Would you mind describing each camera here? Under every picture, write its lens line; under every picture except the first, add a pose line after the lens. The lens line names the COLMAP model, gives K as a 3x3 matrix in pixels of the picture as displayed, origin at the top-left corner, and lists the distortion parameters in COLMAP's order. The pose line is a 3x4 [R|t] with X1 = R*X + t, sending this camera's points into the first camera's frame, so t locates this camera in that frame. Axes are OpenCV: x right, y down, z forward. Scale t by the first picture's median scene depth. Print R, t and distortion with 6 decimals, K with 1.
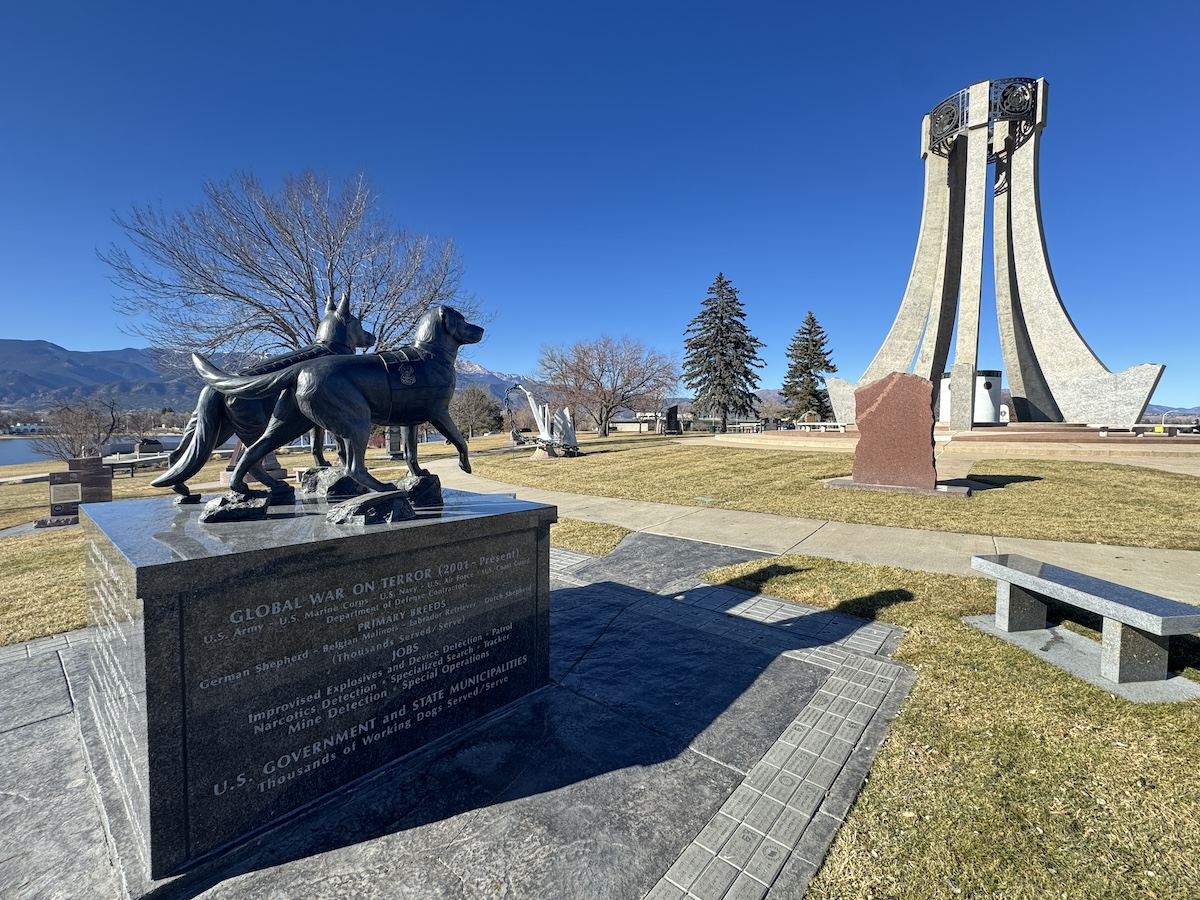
lens RADIAL K [[529.9, 0, 600.0], [0, 529.9, 450.0], [0, 0, 1]] dist [-0.003534, -0.001124]
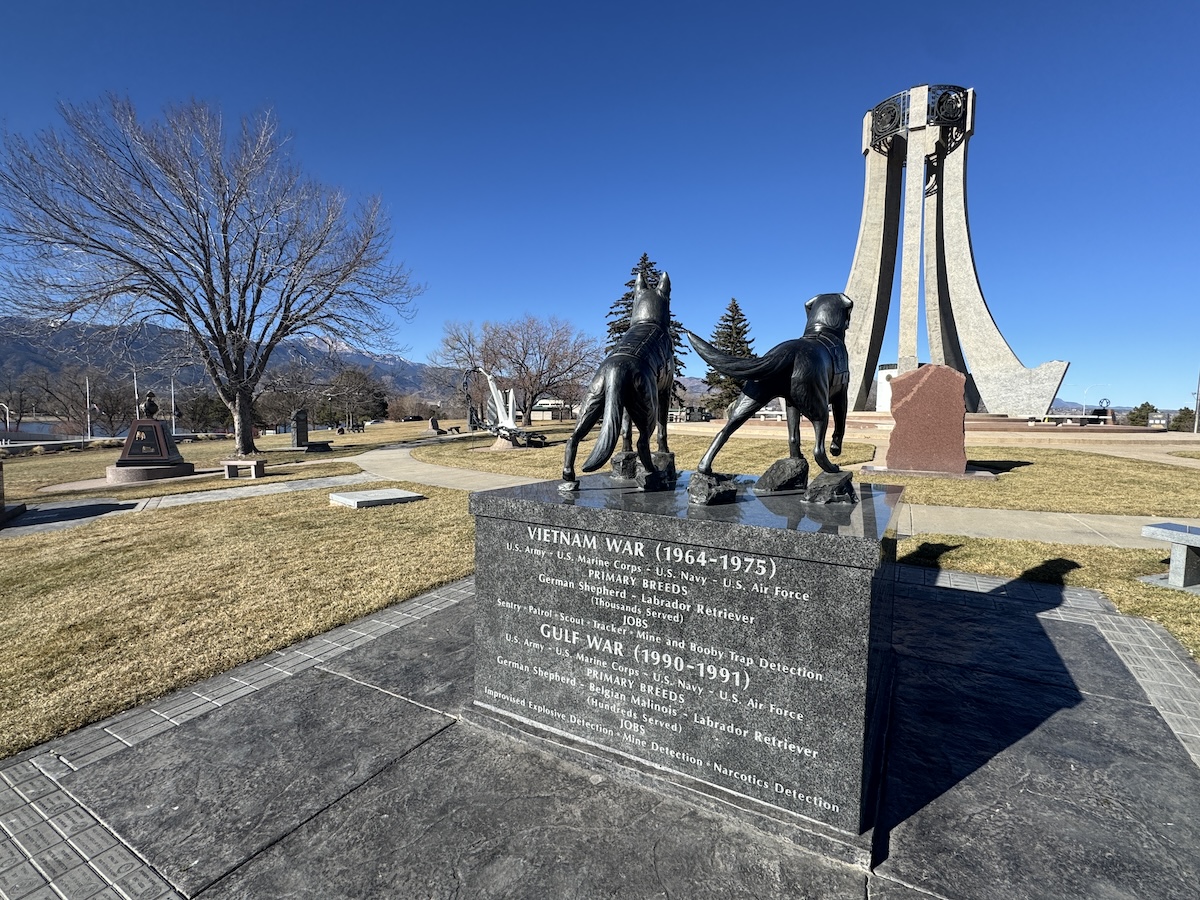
lens RADIAL K [[573.6, 0, 600.0], [0, 573.6, 450.0], [0, 0, 1]] dist [-0.003944, -0.000595]
pose [[0.981834, -0.005254, 0.189671, -0.109426], [0.002064, 0.999853, 0.017010, 0.001527], [-0.189732, -0.016310, 0.981700, -0.001143]]
